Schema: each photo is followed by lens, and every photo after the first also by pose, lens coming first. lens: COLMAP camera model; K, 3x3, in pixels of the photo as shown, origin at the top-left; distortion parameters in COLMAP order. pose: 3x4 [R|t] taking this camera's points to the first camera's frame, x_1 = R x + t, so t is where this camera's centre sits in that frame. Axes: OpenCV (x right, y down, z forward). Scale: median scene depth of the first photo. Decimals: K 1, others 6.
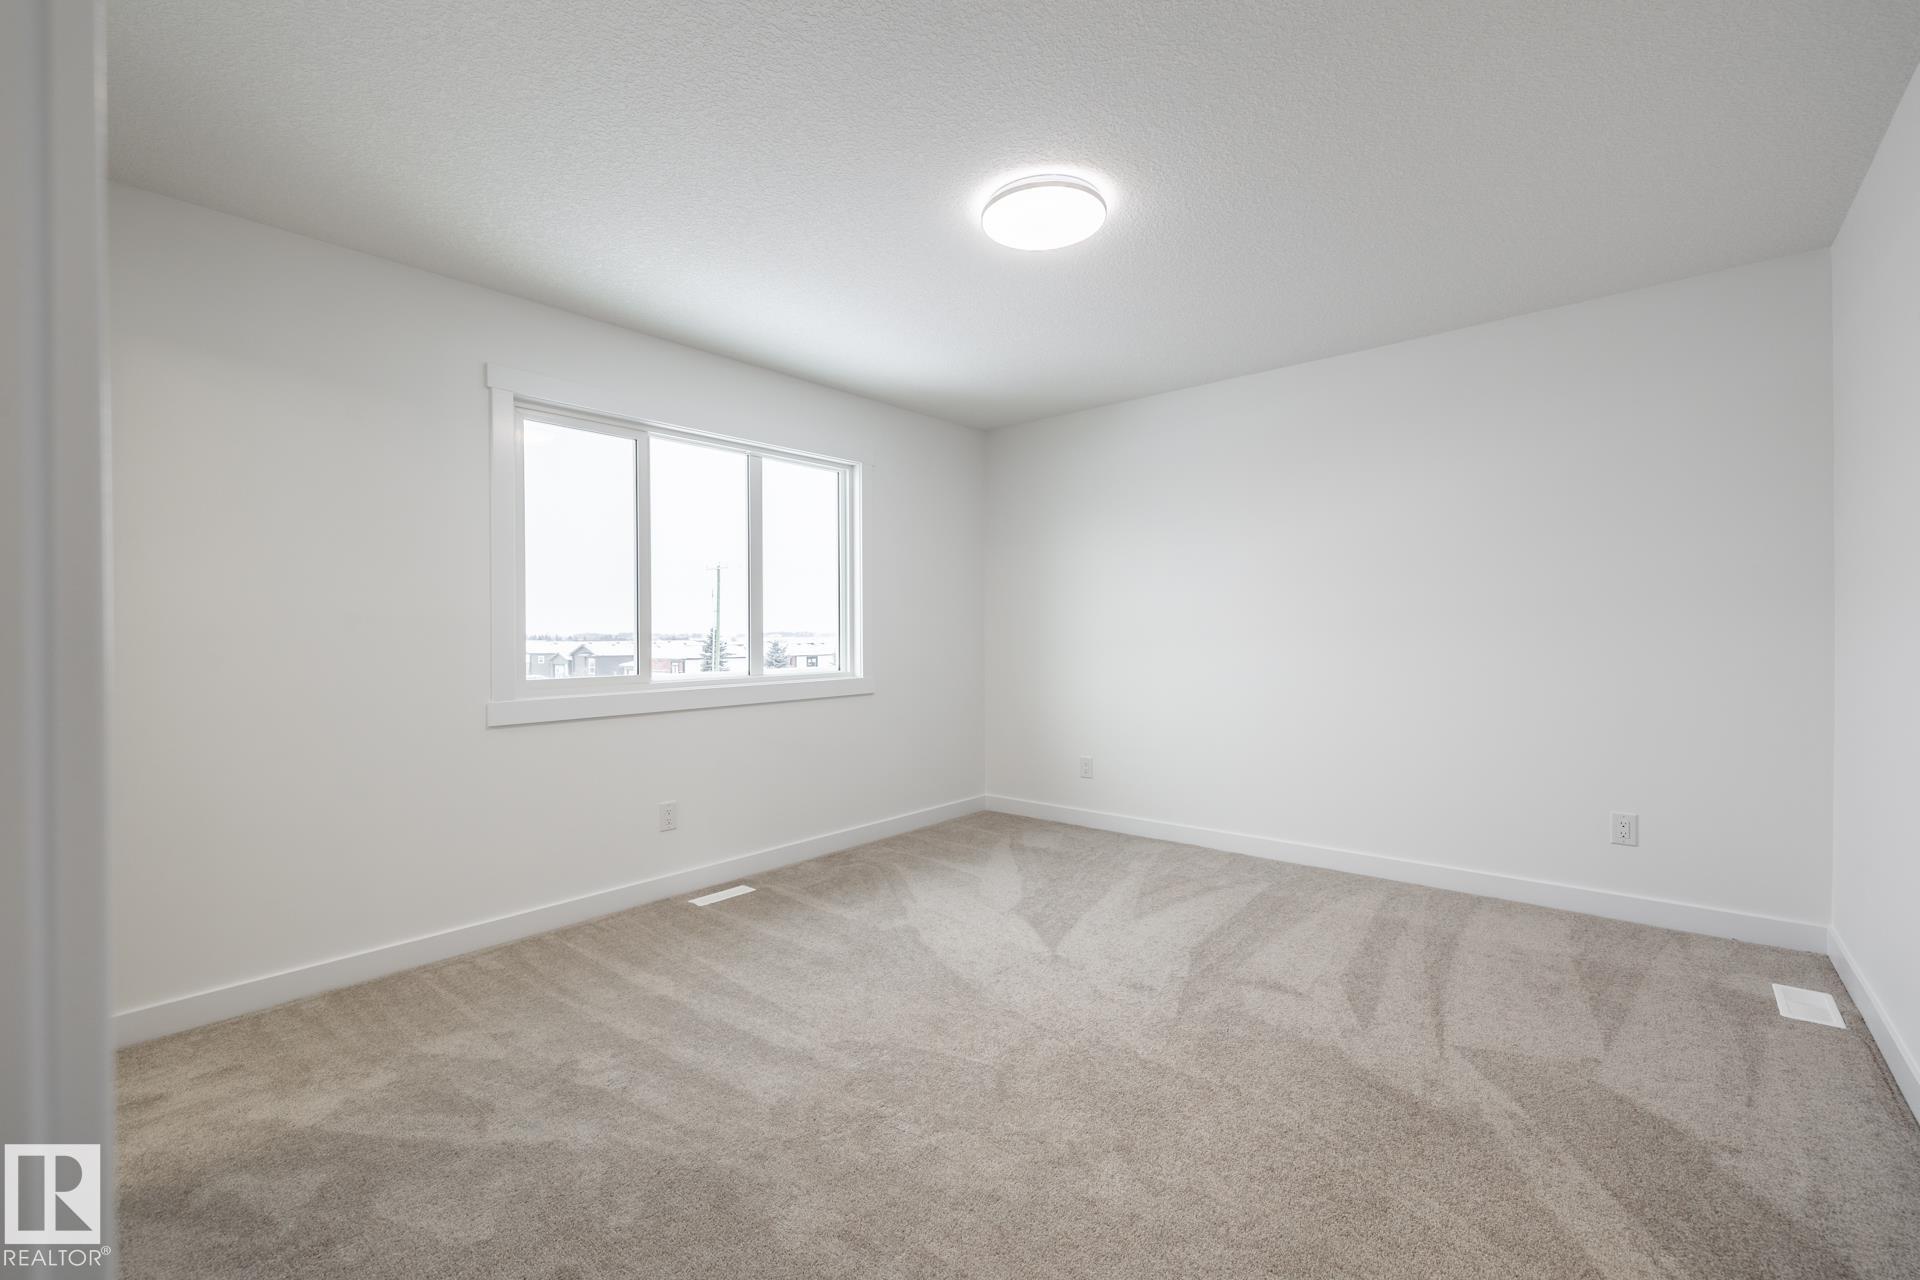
lens RADIAL K [[799.2, 0, 964.2], [0, 799.2, 651.3], [0, 0, 1]] dist [-0.000722, -0.000337]
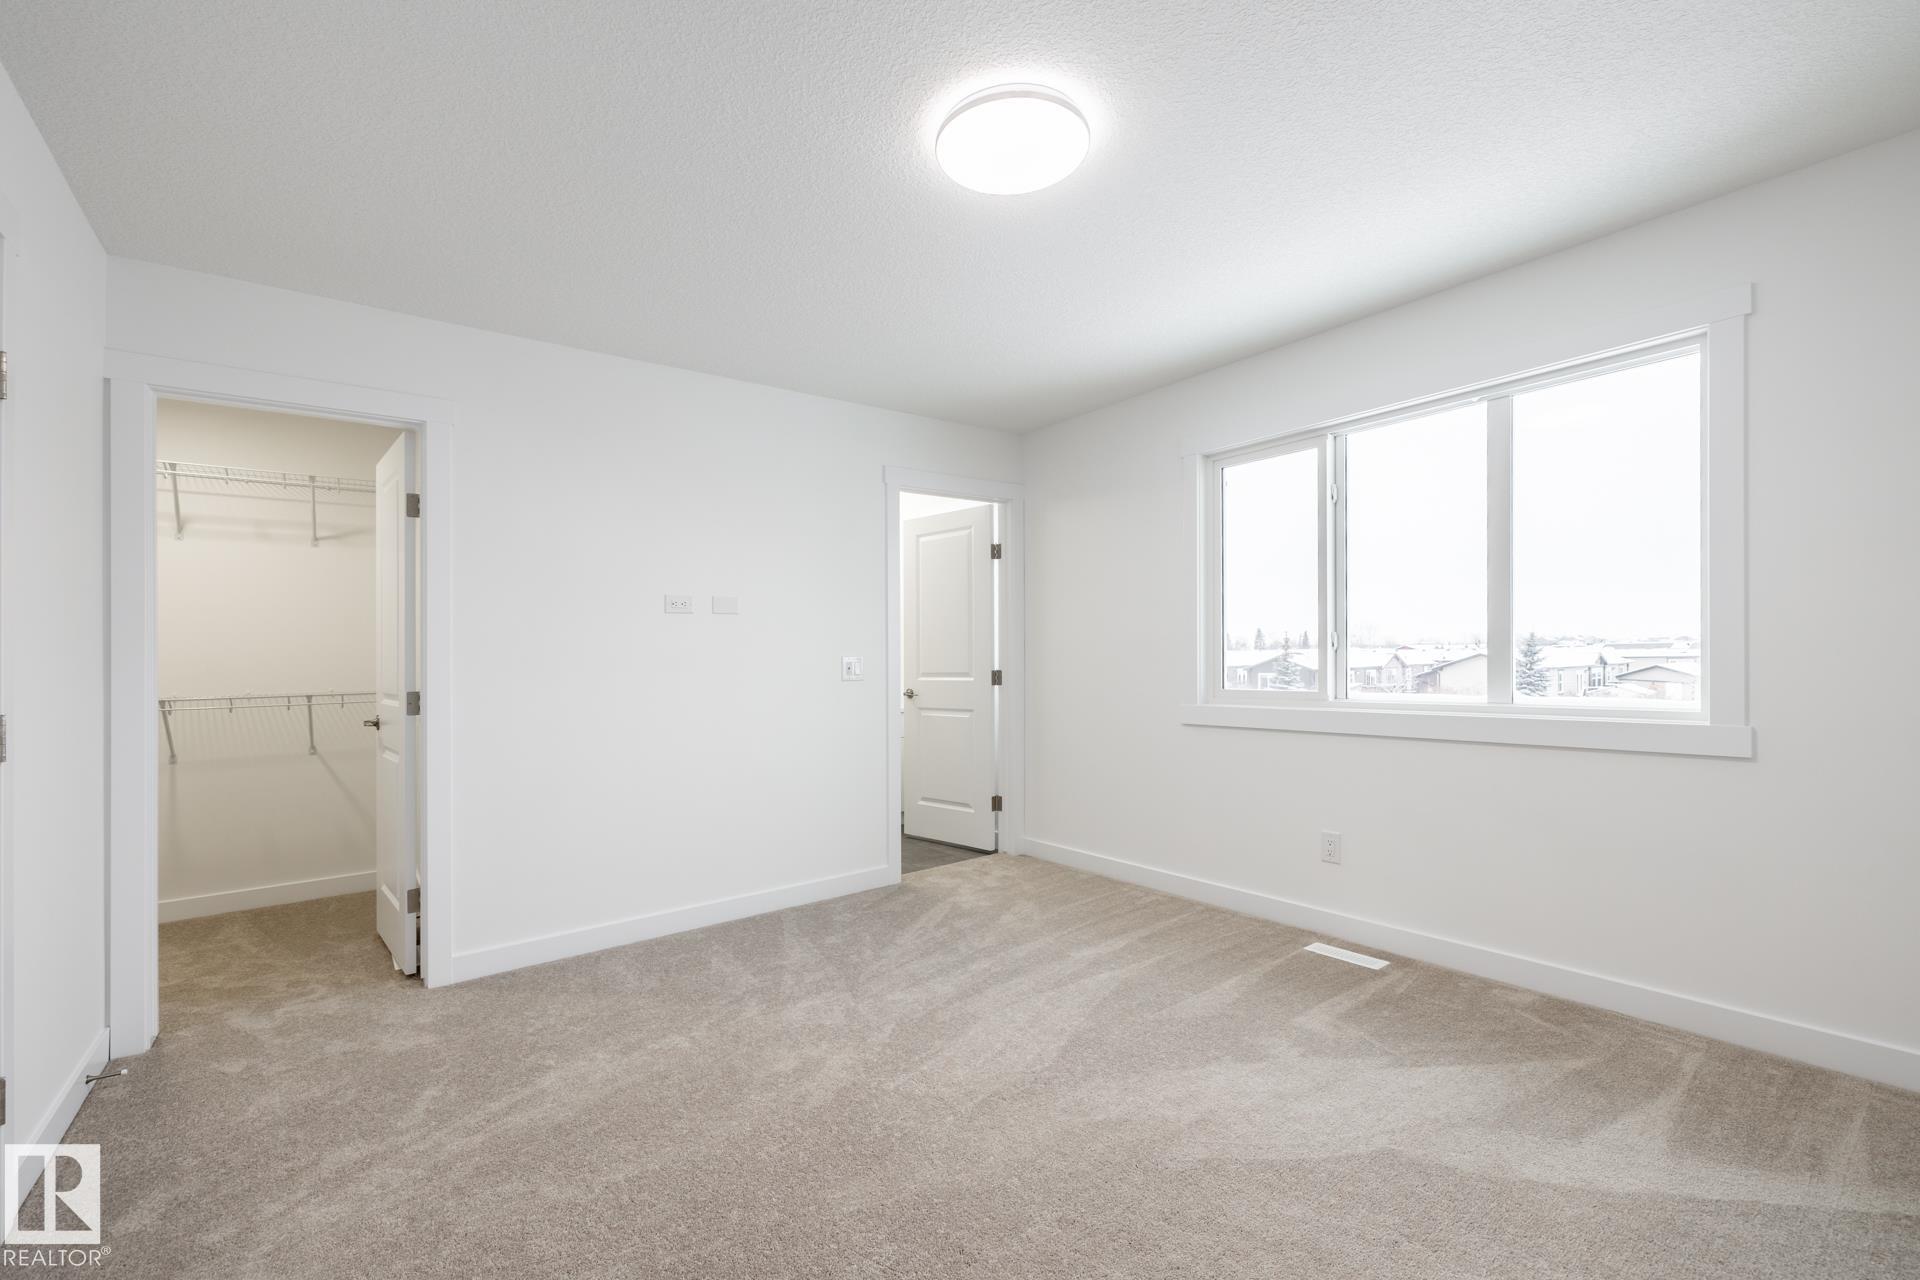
lens RADIAL K [[799.2, 0, 970.6], [0, 799.2, 636.6], [0, 0, 1]] dist [-0.000722, -0.000337]
pose [[-0.183559, -0.013606, -0.982915, 0.616577], [-0.002508, 0.999907, -0.013373, -0.021678], [0.983006, 0.000010, -0.183576, 0.771019]]
